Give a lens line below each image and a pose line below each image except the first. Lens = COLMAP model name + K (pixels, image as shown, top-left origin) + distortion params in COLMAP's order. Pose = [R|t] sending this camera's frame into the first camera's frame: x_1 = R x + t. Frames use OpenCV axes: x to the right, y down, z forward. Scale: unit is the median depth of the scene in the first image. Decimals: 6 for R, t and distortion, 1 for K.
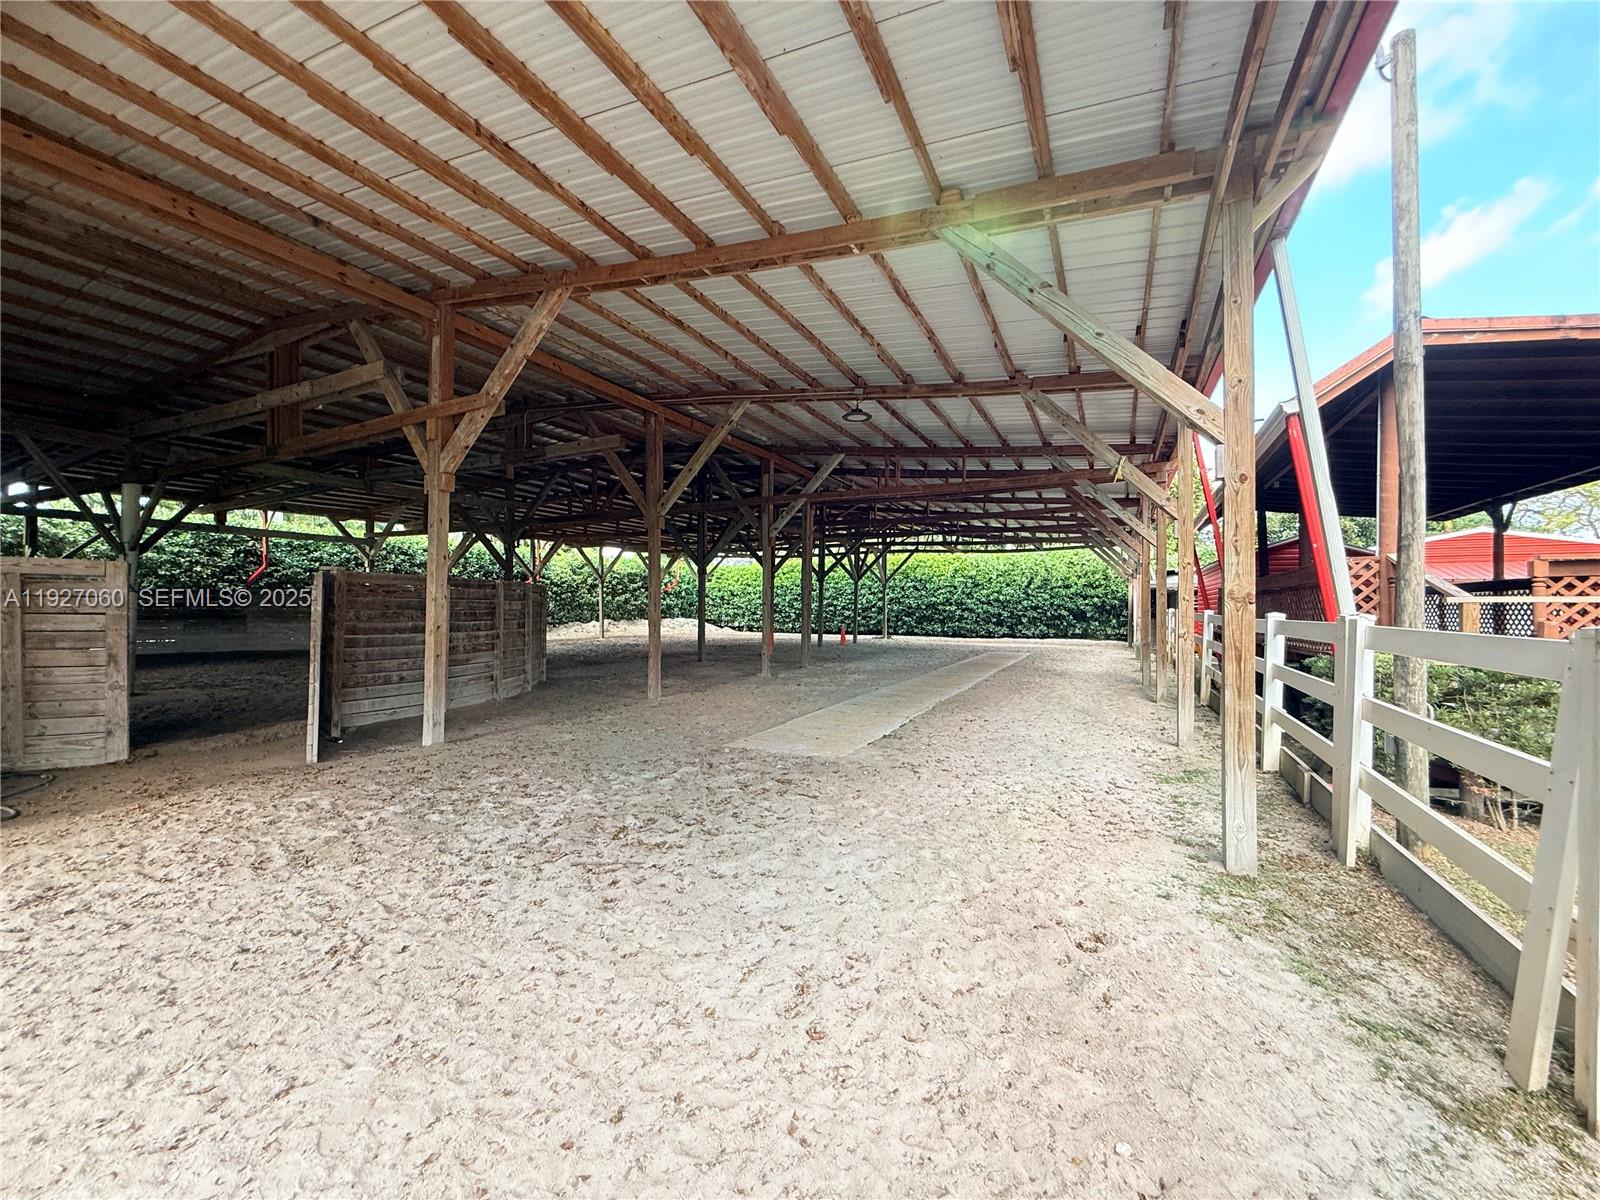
lens RADIAL K [[635.9, 0, 798.6], [0, 635.9, 596.2], [0, 0, 1]] dist [0.001219, 0.000523]
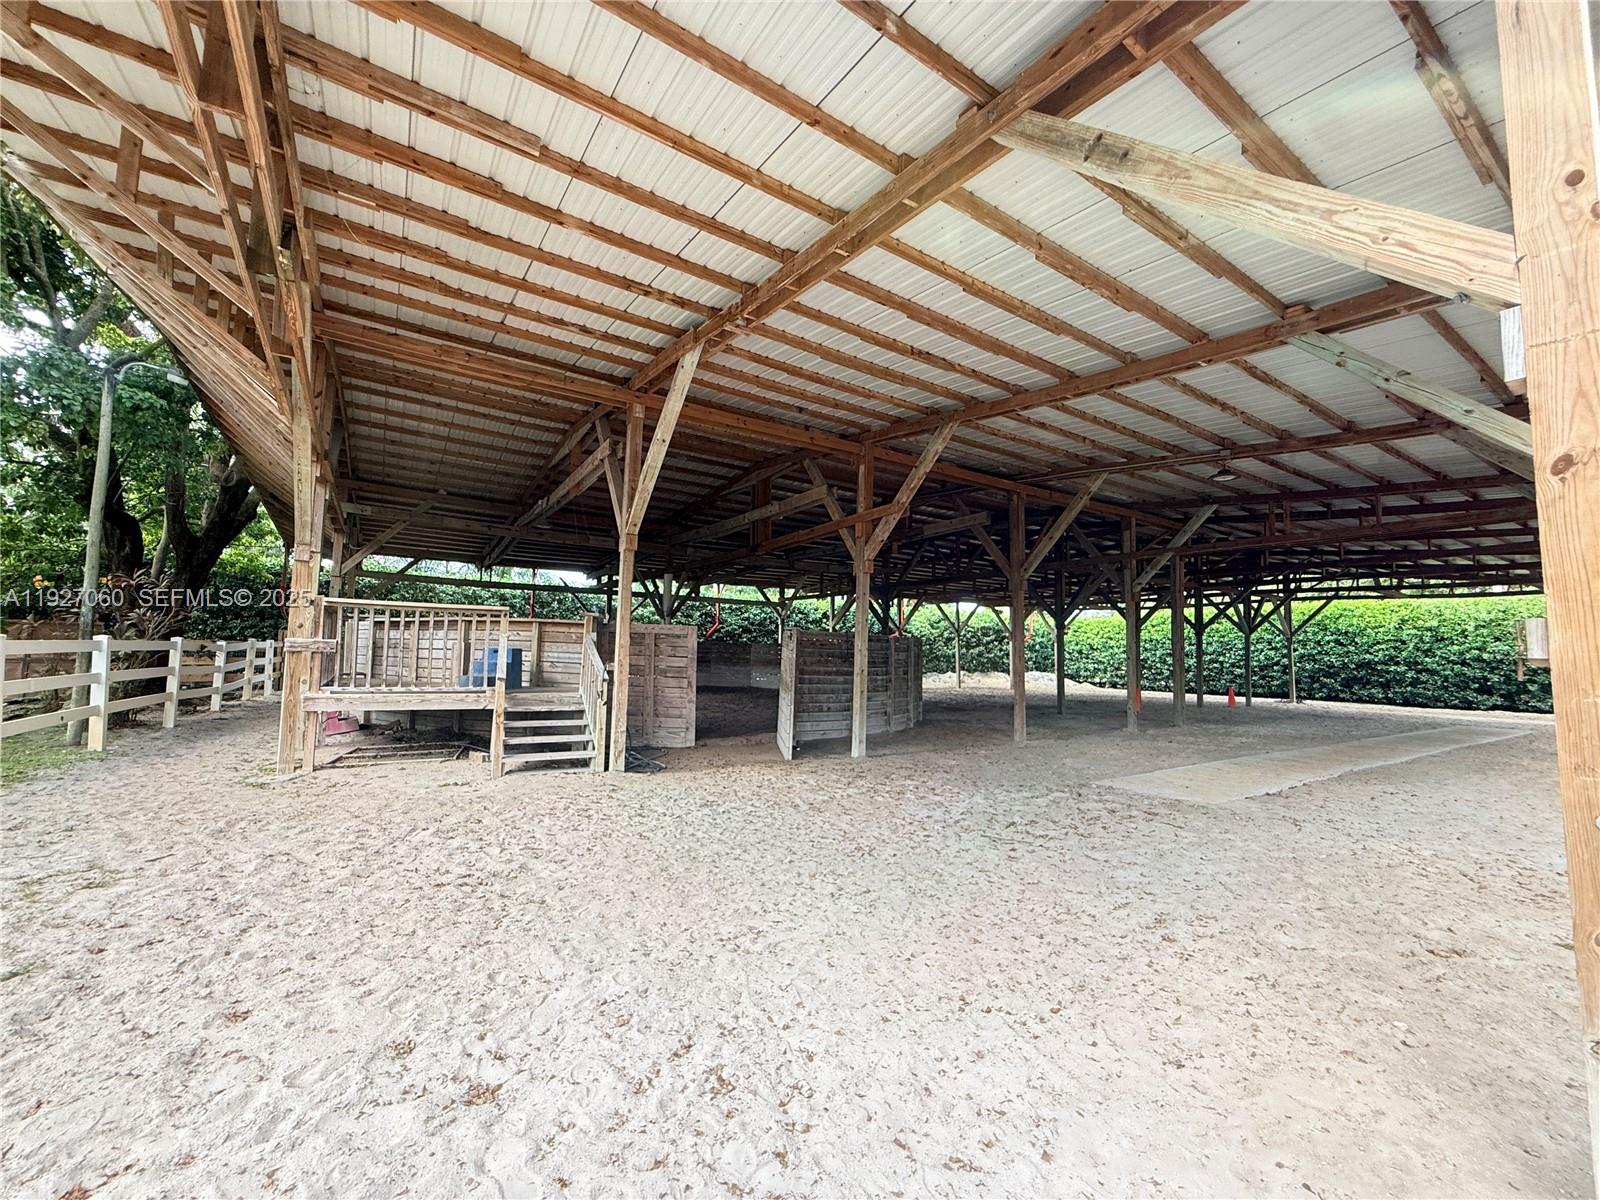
lens RADIAL K [[635.9, 0, 796.4], [0, 635.9, 602.3], [0, 0, 1]] dist [0.001219, 0.000523]
pose [[0.859491, -0.027490, -0.510411, 0.014271], [-0.009771, 0.997487, -0.070177, -0.001290], [0.511057, 0.065304, 0.857062, -0.192133]]
